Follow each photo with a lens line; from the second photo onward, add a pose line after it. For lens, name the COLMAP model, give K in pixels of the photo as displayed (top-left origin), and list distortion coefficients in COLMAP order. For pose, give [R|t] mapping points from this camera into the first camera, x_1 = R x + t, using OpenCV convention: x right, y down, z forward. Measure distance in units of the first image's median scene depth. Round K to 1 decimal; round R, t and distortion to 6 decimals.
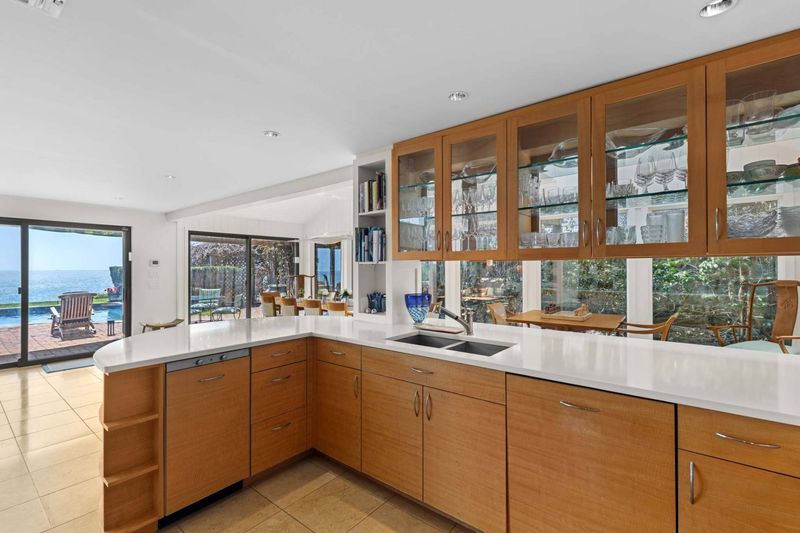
lens RADIAL K [[359.6, 0, 400.1], [0, 359.6, 268.6], [0, 0, 1]] dist [-0.000127, -0.000009]
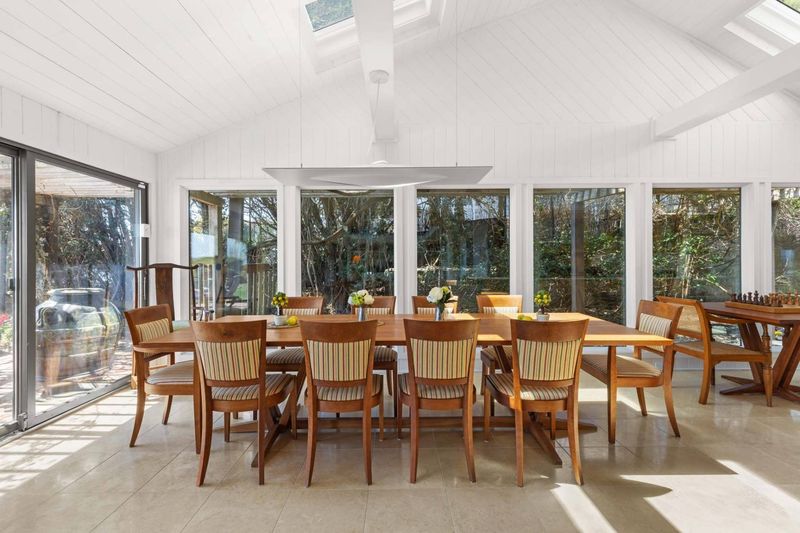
lens RADIAL K [[359.6, 0, 400.2], [0, 359.6, 264.7], [0, 0, 1]] dist [-0.000127, -0.000009]
pose [[0.784412, -0.000511, 0.620240, -0.313733], [-0.004900, 0.999963, 0.007020, 0.013872], [-0.620221, -0.008546, 0.784381, 0.454276]]
